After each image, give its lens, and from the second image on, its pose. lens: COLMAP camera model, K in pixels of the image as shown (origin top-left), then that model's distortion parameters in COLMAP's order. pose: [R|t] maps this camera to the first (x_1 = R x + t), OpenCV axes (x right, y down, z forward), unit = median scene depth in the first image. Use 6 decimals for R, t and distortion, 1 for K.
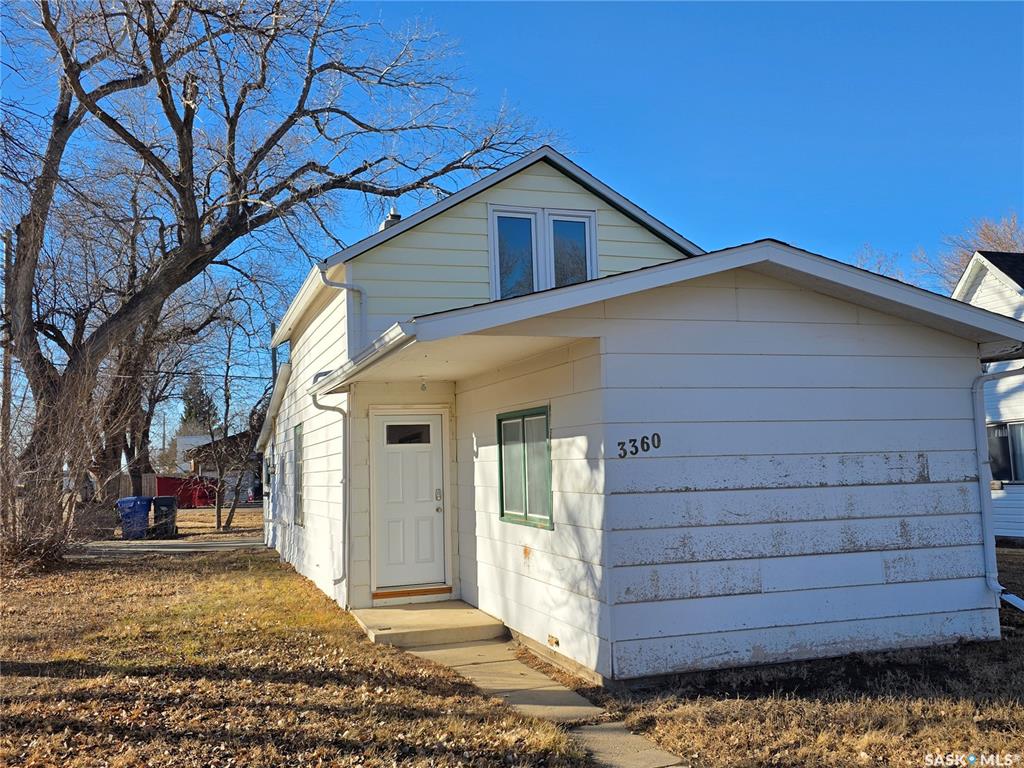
lens RADIAL K [[919.5, 0, 520.6], [0, 919.5, 380.7], [0, 0, 1]] dist [0.075647, -0.013672]
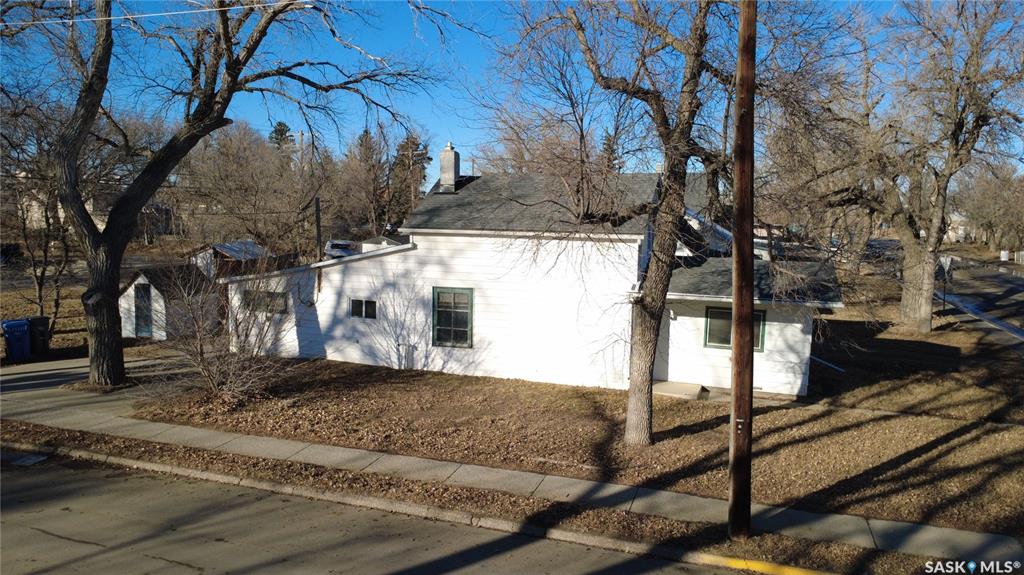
lens RADIAL K [[748.4, 0, 514.3], [0, 748.4, 285.4], [0, 0, 1]] dist [-0.005143, -0.002120]
pose [[0.608616, -0.038145, 0.792548, -1.945292], [-0.114093, 0.984257, 0.134986, -0.233636], [-0.785219, -0.172578, 0.594682, 0.199988]]
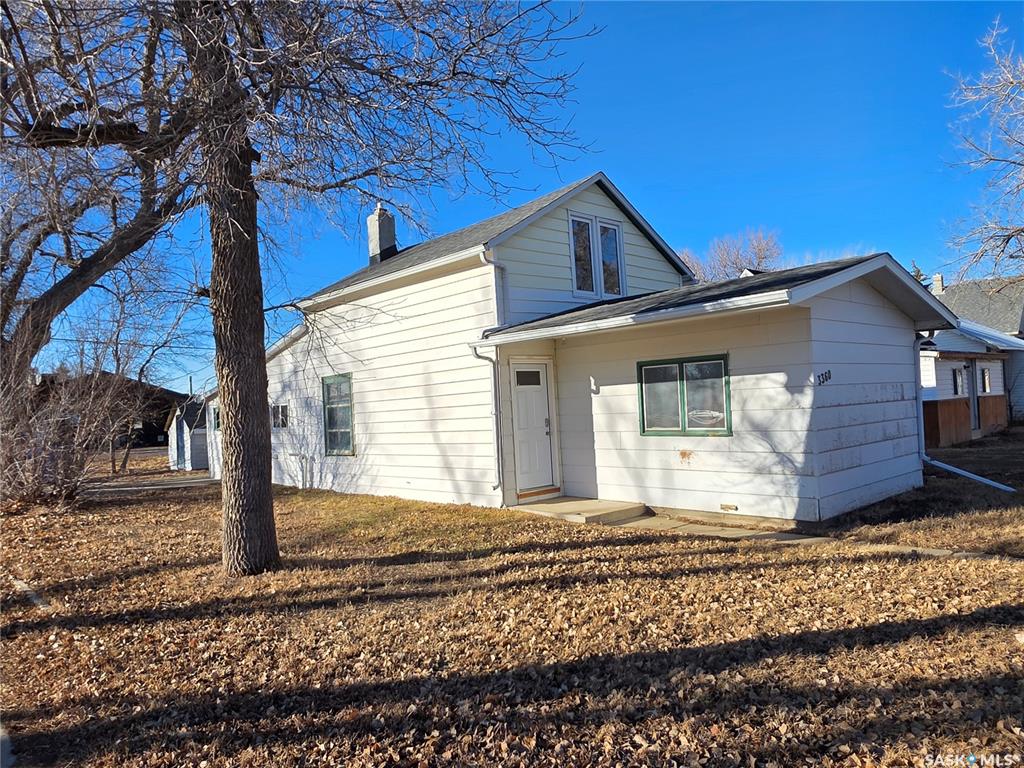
lens RADIAL K [[698.8, 0, 519.6], [0, 698.8, 397.2], [0, 0, 1]] dist [0.001076, -0.008328]
pose [[0.914795, -0.011705, 0.403748, -0.623086], [-0.013752, 0.998098, 0.060093, 0.028119], [-0.403683, -0.060525, 0.912895, 0.079904]]
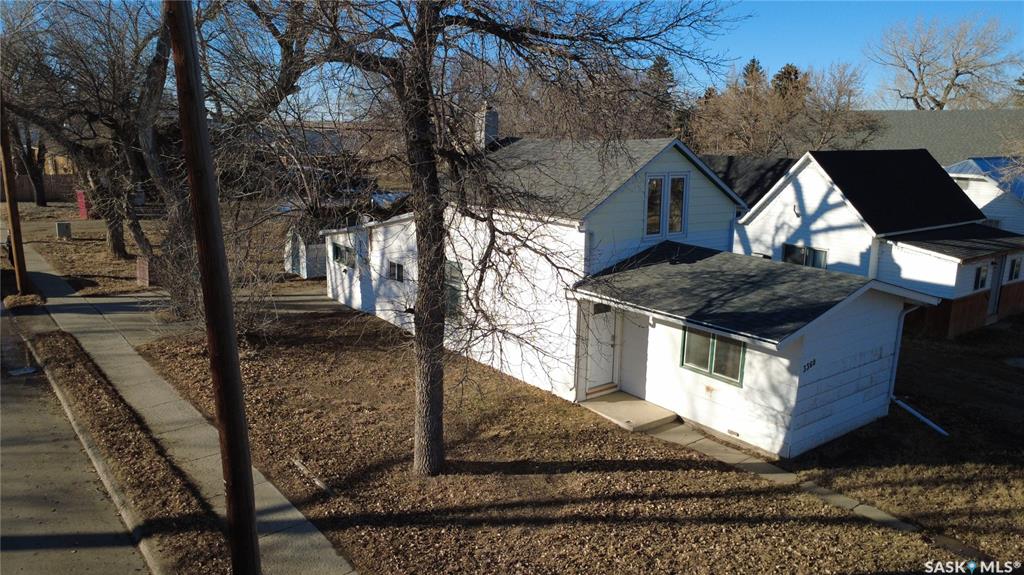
lens RADIAL K [[748.4, 0, 510.7], [0, 748.4, 287.6], [0, 0, 1]] dist [-0.005143, -0.002120]
pose [[0.946005, -0.019674, 0.323555, -0.872240], [-0.078112, 0.954906, 0.286448, -0.438752], [-0.314600, -0.296255, 0.901809, -0.291119]]
